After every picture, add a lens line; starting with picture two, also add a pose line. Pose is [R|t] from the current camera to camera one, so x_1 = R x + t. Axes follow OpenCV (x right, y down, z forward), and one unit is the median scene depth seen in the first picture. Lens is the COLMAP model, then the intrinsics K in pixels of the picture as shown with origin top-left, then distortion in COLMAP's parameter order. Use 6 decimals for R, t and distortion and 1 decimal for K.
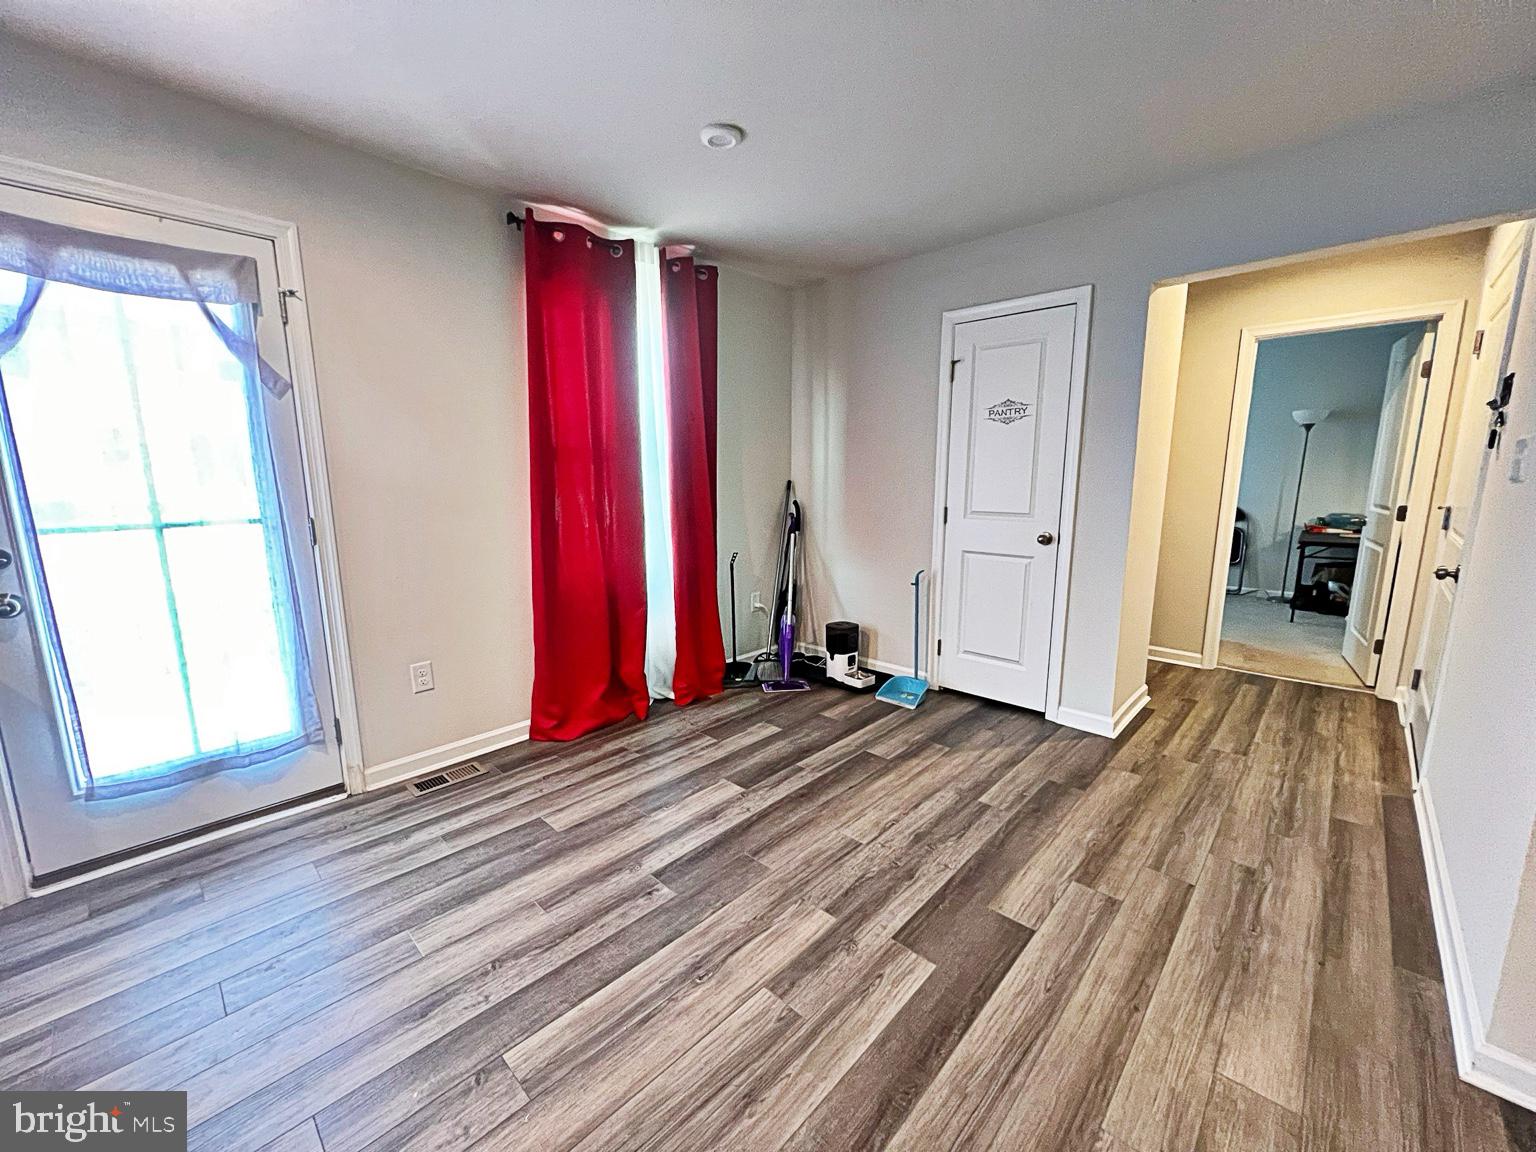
lens RADIAL K [[615.5, 0, 765.9], [0, 615.5, 579.9], [0, 0, 1]] dist [-0.003142, 0.000746]
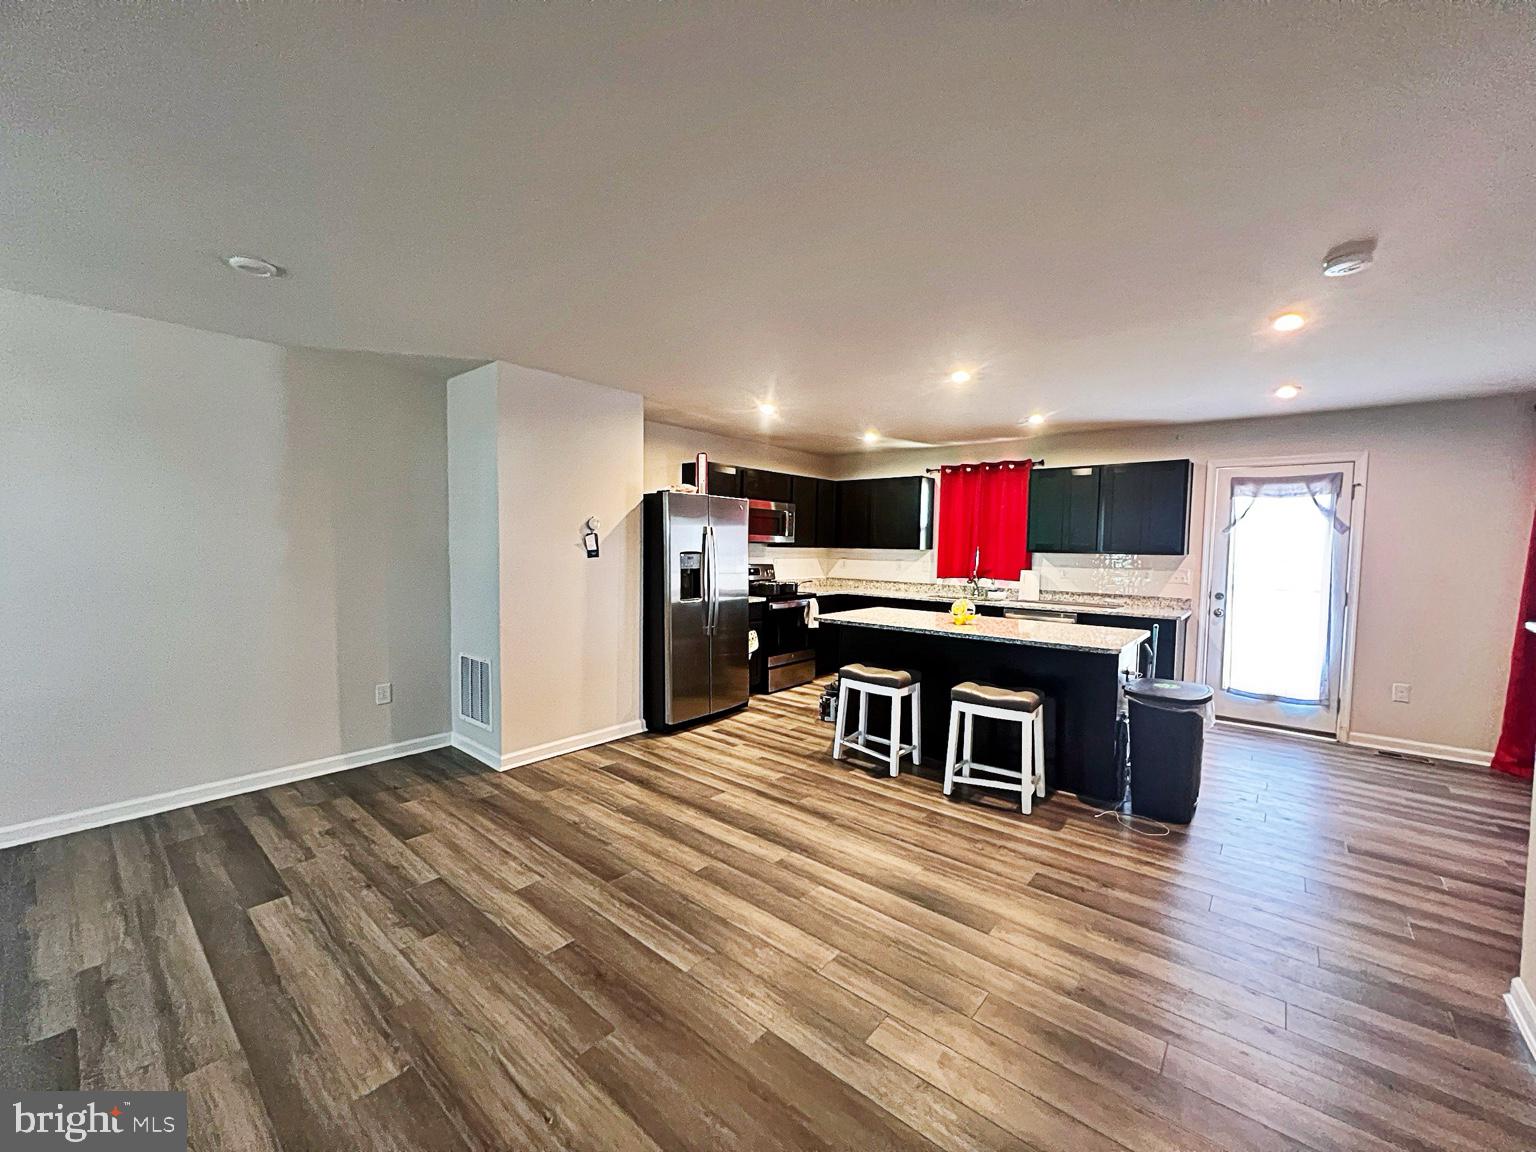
lens RADIAL K [[615.5, 0, 767.5], [0, 615.5, 579.1], [0, 0, 1]] dist [-0.003142, 0.000746]
pose [[0.059632, 0.061775, -0.996307, 1.177775], [-0.184787, 0.981516, 0.049798, 0.109207], [0.980968, 0.181135, 0.069945, -1.029435]]
